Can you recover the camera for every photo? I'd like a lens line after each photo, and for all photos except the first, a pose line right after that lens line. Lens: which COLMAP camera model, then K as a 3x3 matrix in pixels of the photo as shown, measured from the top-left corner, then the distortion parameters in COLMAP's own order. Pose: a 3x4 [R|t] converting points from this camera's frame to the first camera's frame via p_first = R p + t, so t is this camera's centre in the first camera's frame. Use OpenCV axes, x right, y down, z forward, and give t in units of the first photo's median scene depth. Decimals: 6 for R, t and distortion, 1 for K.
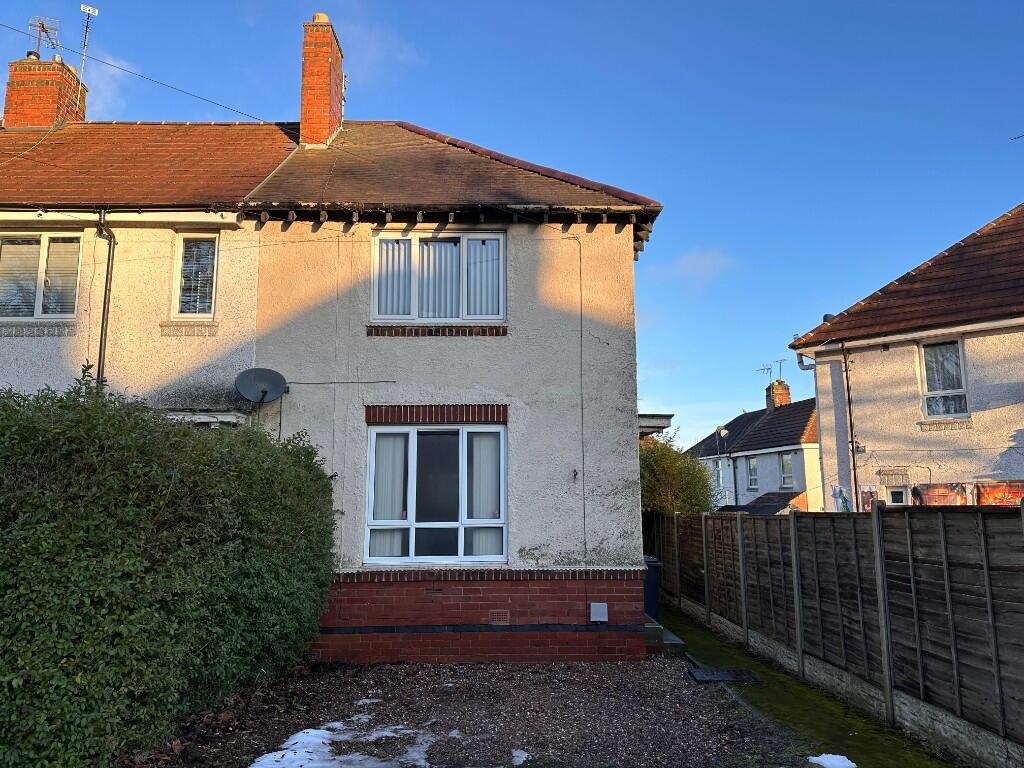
lens RADIAL K [[765.4, 0, 512.0], [0, 765.4, 384.0], [0, 0, 1]] dist [0.002747, 0.003794]
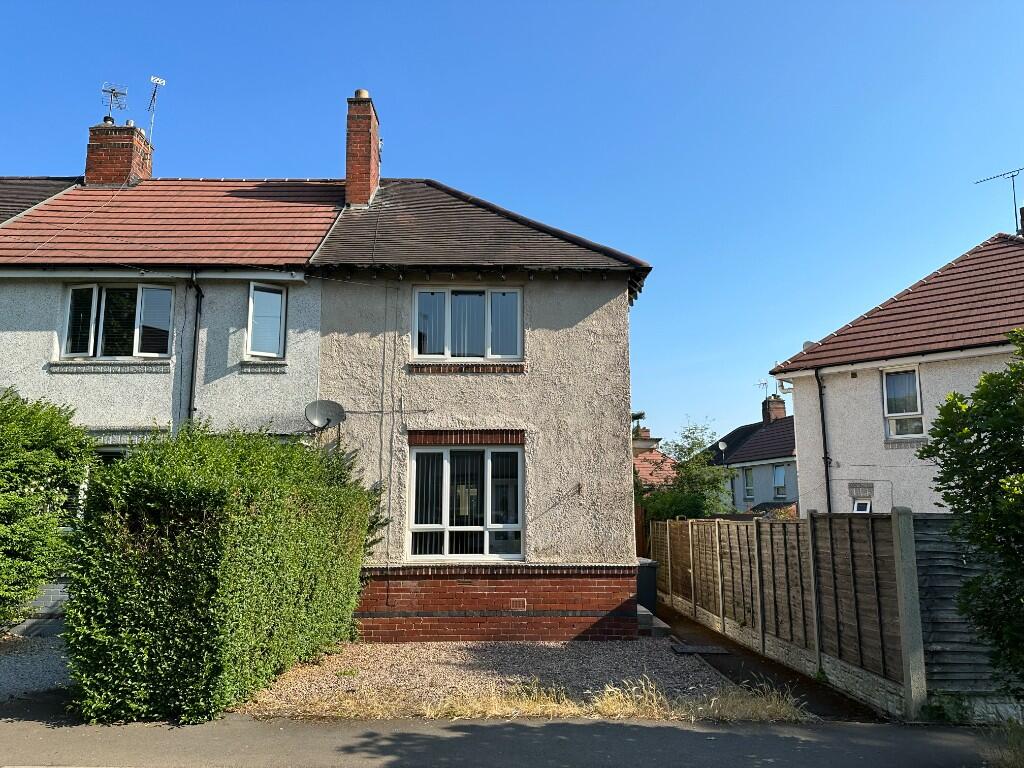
lens RADIAL K [[765.4, 0, 512.0], [0, 765.4, 384.0], [0, 0, 1]] dist [0.002747, 0.003794]
pose [[0.999976, 0.001749, -0.006696, -0.016743], [-0.001828, 0.999928, -0.011827, -0.030264], [0.006675, 0.011839, 0.999908, -0.210173]]
